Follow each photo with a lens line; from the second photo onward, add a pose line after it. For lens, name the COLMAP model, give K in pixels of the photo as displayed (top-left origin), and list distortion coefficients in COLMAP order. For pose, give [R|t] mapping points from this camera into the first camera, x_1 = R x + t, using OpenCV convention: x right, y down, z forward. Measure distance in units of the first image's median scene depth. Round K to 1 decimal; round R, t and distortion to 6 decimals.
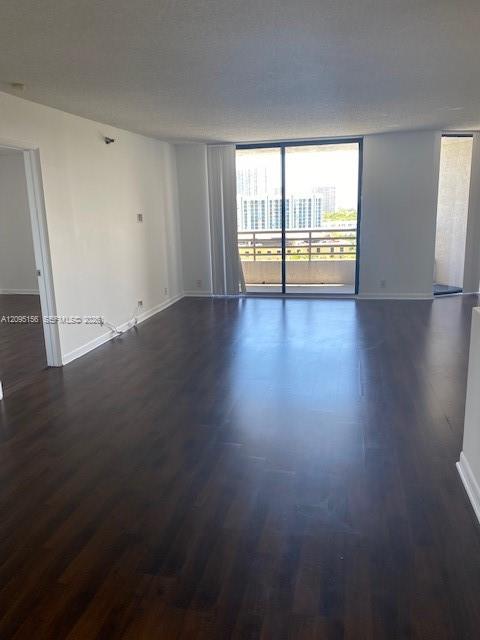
lens RADIAL K [[492.2, 0, 240.0], [0, 492.2, 320.0], [0, 0, 1]] dist [0.005059, 0.001080]
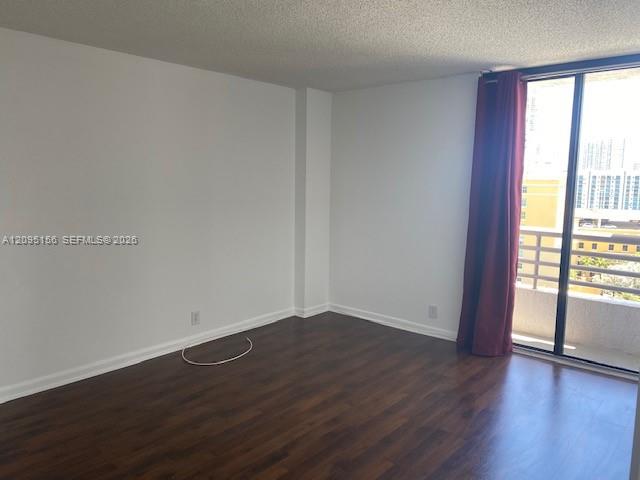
lens RADIAL K [[492.2, 0, 320.0], [0, 492.2, 240.0], [0, 0, 1]] dist [0.005059, 0.001080]
pose [[0.879923, 0.093961, -0.465733, 0.099880], [-0.139720, 0.988080, -0.064632, -0.108077], [0.454109, 0.121943, 0.882562, 0.437384]]
